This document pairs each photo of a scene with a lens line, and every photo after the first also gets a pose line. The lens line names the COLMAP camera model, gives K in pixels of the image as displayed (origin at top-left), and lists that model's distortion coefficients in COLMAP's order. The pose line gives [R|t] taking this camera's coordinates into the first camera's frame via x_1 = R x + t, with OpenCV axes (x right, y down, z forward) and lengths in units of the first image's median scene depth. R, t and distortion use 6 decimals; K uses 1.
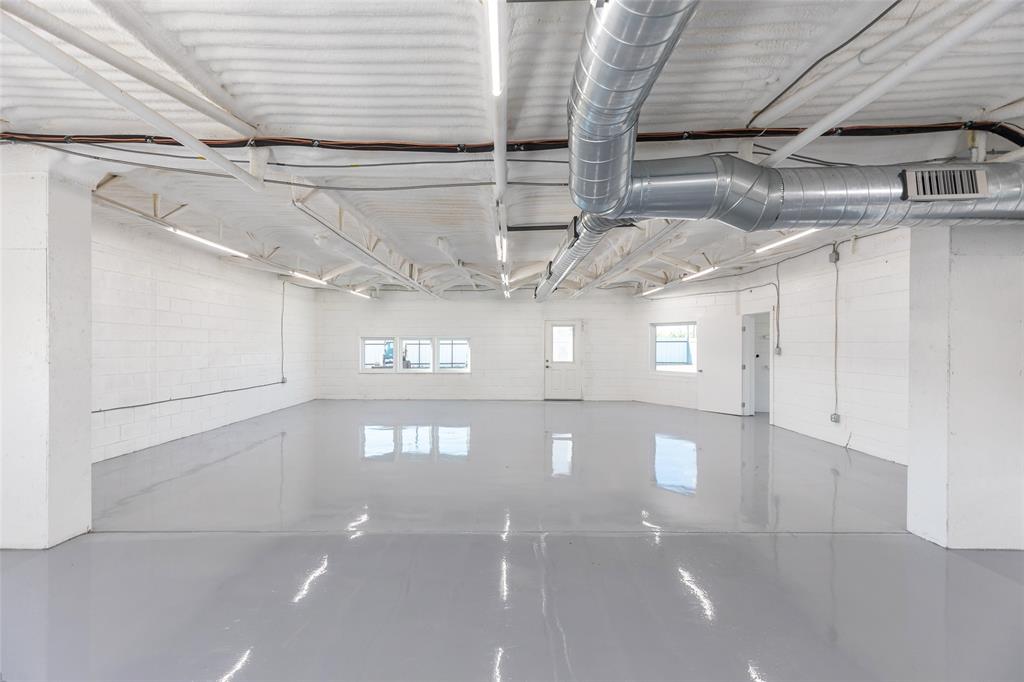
lens RADIAL K [[456.7, 0, 508.6], [0, 456.7, 345.0], [0, 0, 1]] dist [0.000574, -0.000437]
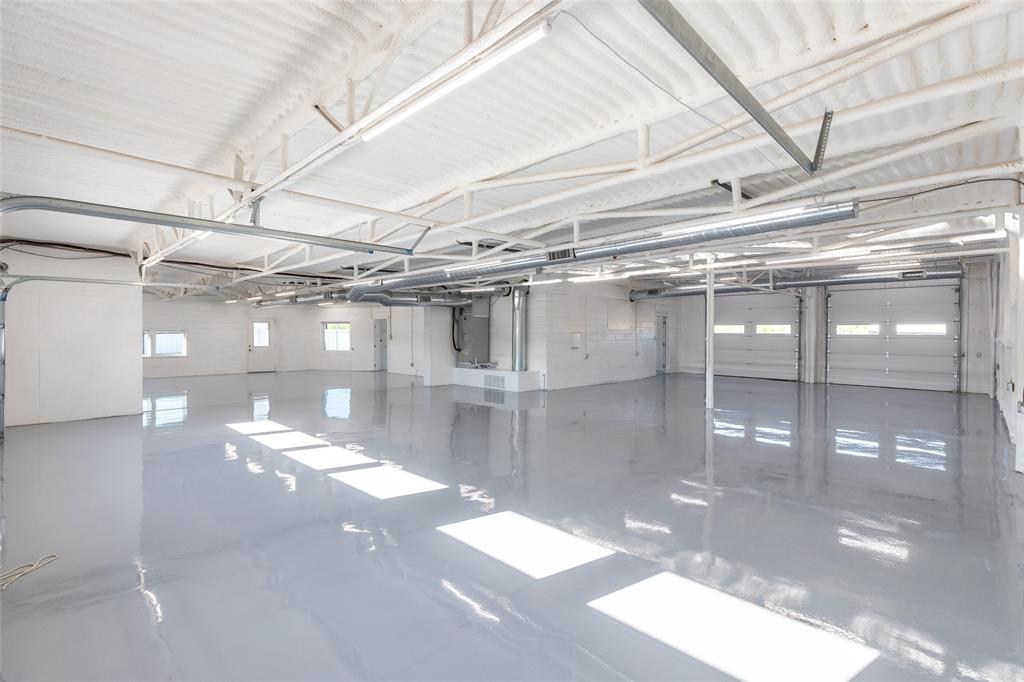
lens RADIAL K [[456.7, 0, 508.6], [0, 456.7, 345.0], [0, 0, 1]] dist [0.000574, -0.000437]
pose [[0.700998, -0.019256, 0.712903, -0.473925], [0.003011, 0.999706, 0.024042, -0.001370], [-0.713157, -0.014707, 0.700850, -0.770706]]
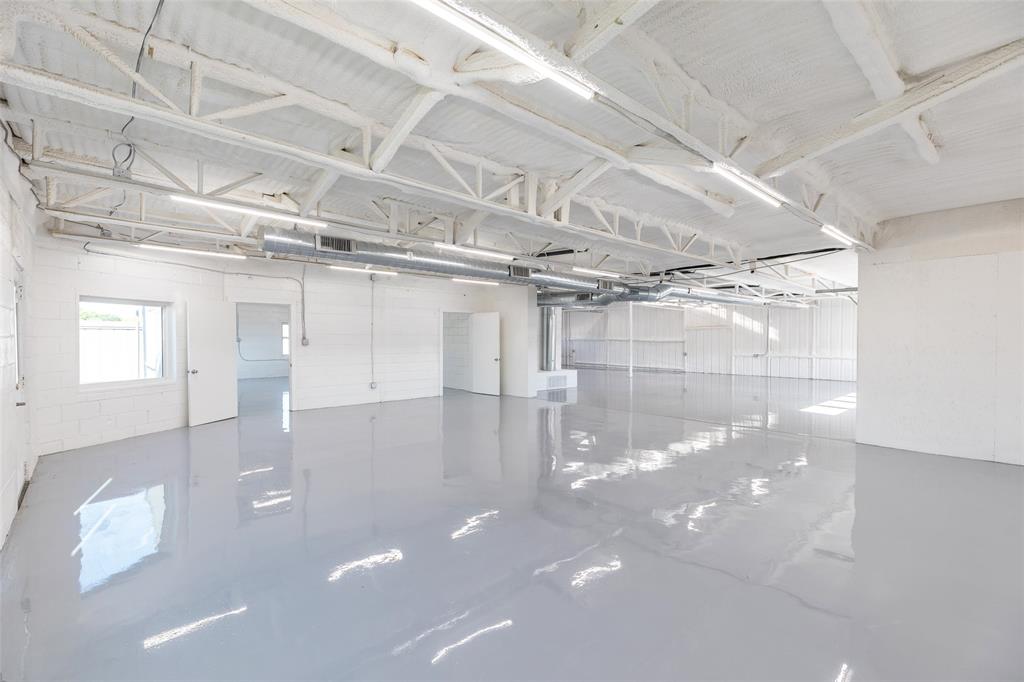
lens RADIAL K [[456.7, 0, 508.6], [0, 456.7, 345.0], [0, 0, 1]] dist [0.000574, -0.000437]
pose [[-0.677668, -0.029100, 0.734792, -0.490056], [-0.011554, 0.999515, 0.028929, -0.015209], [-0.735277, 0.011115, -0.677676, 1.196504]]
